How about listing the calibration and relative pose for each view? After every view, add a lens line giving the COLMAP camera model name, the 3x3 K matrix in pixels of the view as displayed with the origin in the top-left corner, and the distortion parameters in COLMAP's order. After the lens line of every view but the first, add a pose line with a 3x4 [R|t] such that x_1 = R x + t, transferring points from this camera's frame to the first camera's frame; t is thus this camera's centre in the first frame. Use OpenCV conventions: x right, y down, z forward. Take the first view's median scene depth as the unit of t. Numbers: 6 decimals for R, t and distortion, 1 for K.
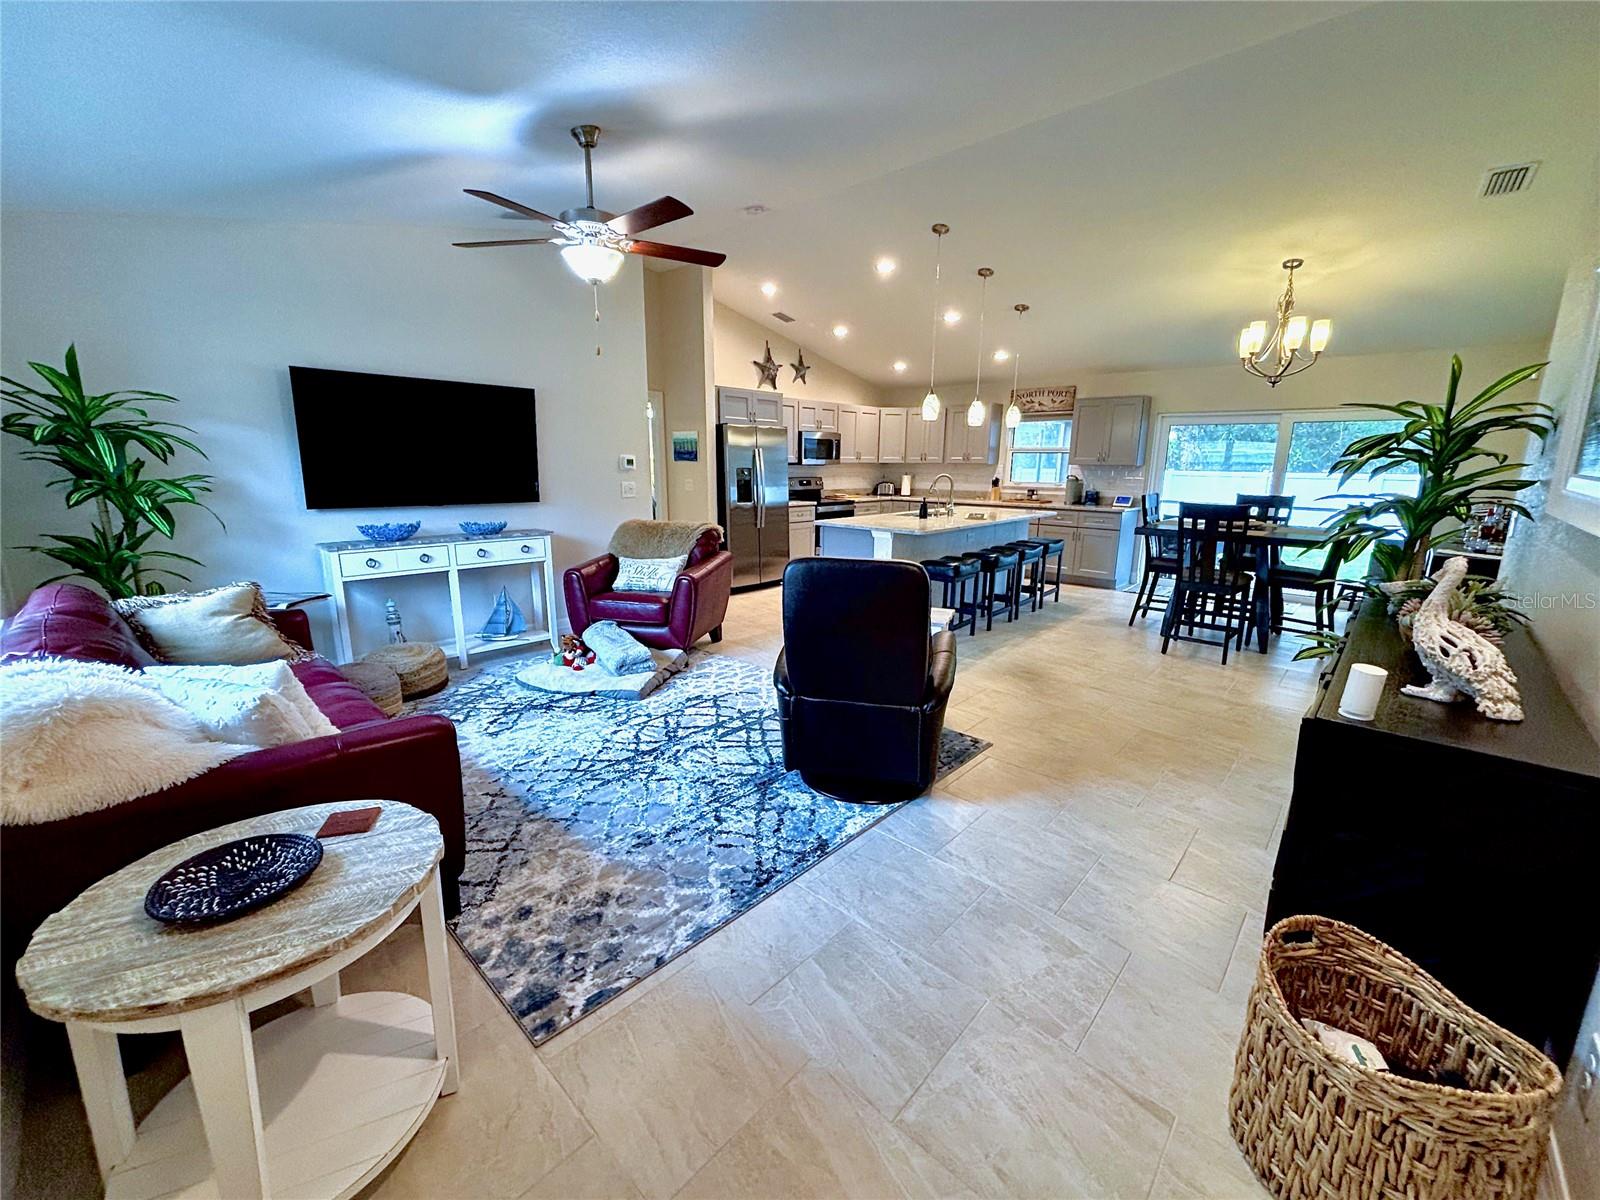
lens RADIAL K [[646.4, 0, 803.1], [0, 646.4, 603.4], [0, 0, 1]] dist [-0.001544, -0.000193]
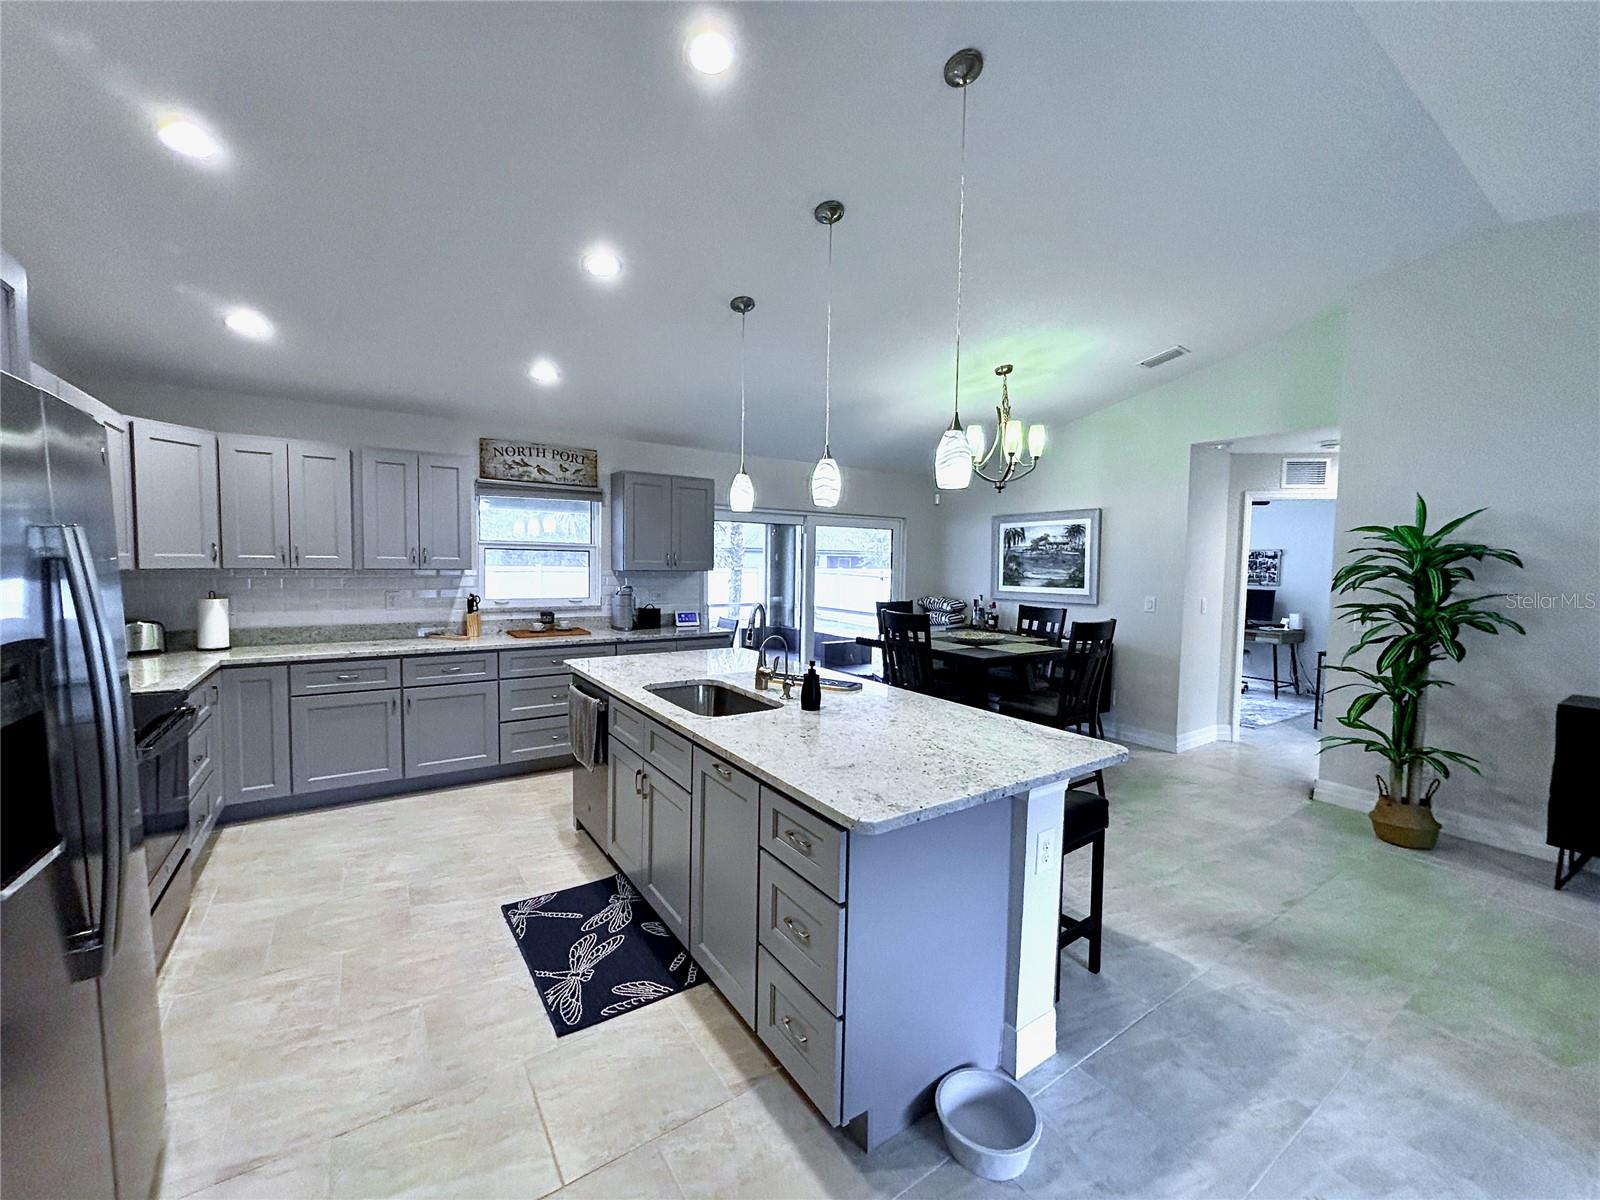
lens RADIAL K [[643.3, 0, 798.1], [0, 643.3, 597.8], [0, 0, 1]] dist [-0.001250, 0.000098]
pose [[0.234158, -0.060390, 0.970321, -0.172657], [0.200233, 0.979667, 0.012652, -0.167406], [-0.951355, 0.191327, 0.241489, 0.714490]]
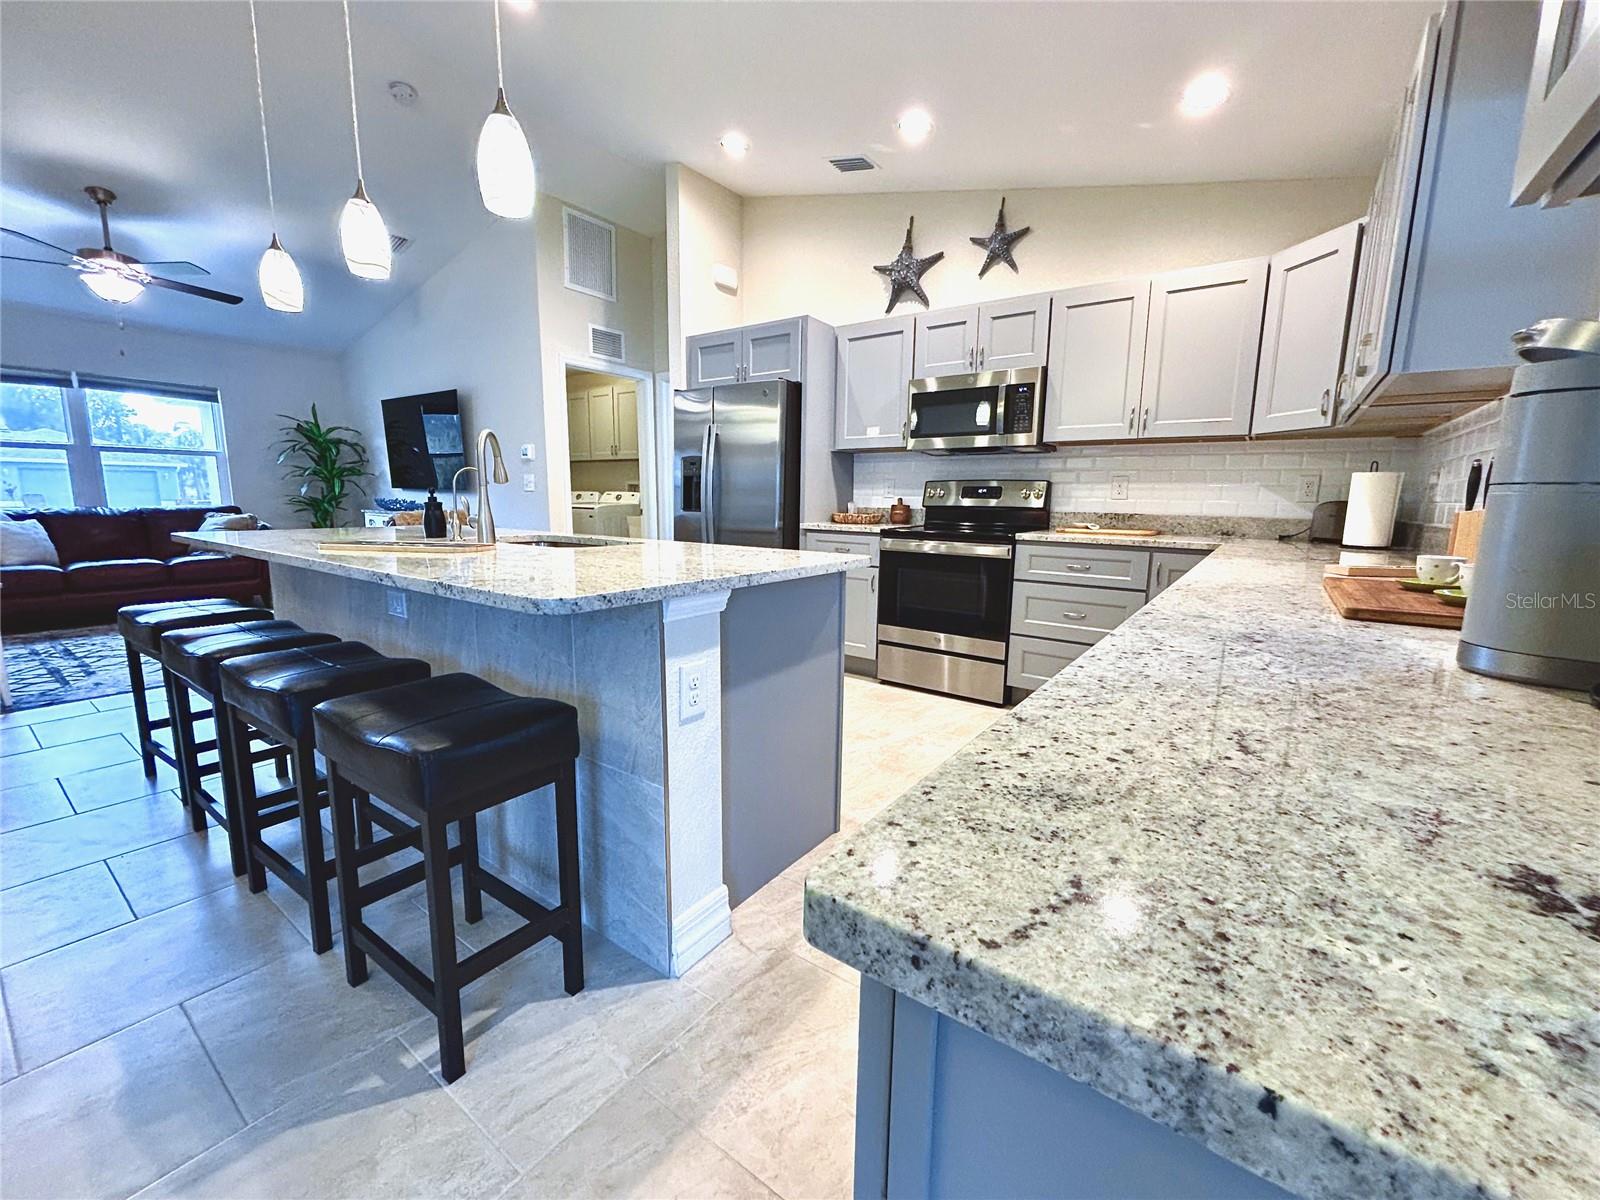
lens RADIAL K [[650.2, 0, 801.0], [0, 650.2, 594.7], [0, 0, 1]] dist [-0.009795, 0.007676]
pose [[0.111320, 0.142397, -0.983530, 0.508911], [-0.229912, 0.966522, 0.113913, -0.158271], [0.966824, 0.213444, 0.140332, 0.939959]]
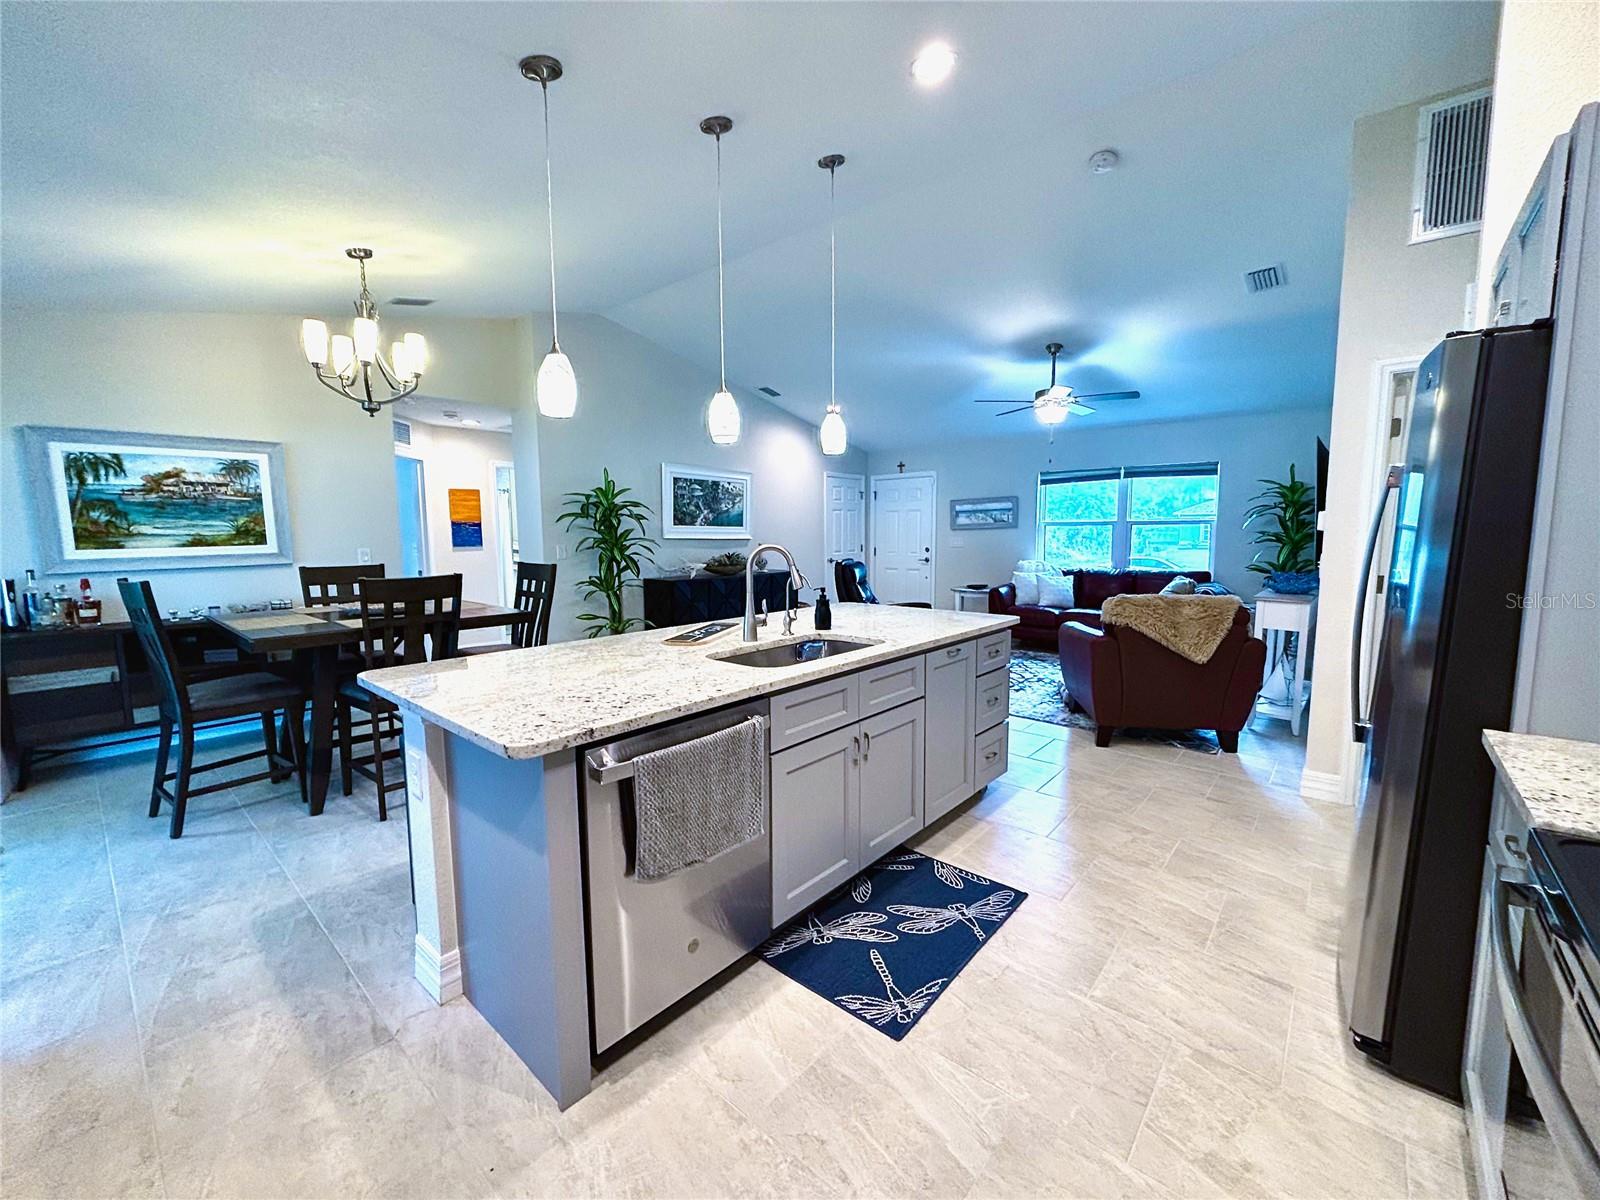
lens RADIAL K [[643.3, 0, 798.1], [0, 643.3, 597.8], [0, 0, 1]] dist [-0.001250, 0.000098]
pose [[-0.999865, -0.001005, -0.016417, 0.170257], [-0.006220, 0.947129, 0.320791, -0.248078], [0.015227, 0.320850, -0.947008, 1.161064]]
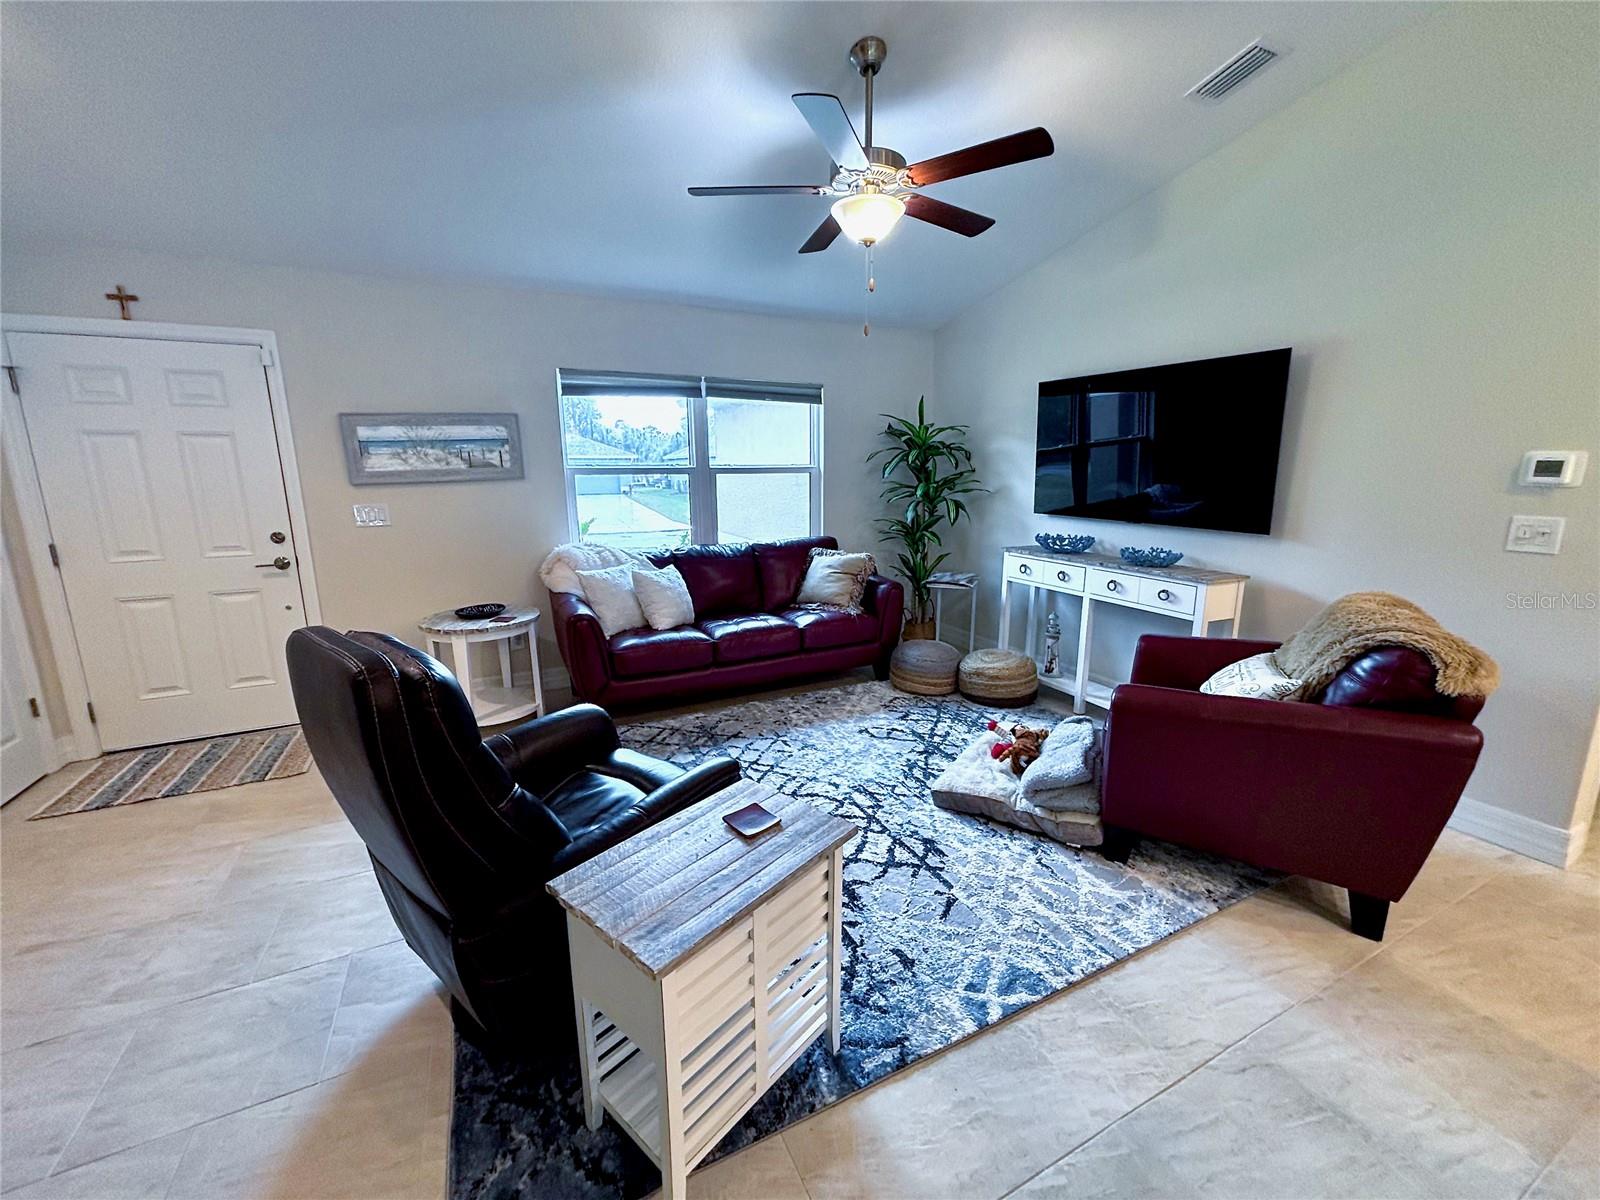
lens RADIAL K [[643.3, 0, 798.1], [0, 643.3, 597.8], [0, 0, 1]] dist [-0.001250, 0.000098]
pose [[-0.367159, 0.176644, -0.913231, 0.207096], [-0.199650, 0.943953, 0.262855, -0.111628], [0.908479, 0.278836, -0.311314, 0.522311]]
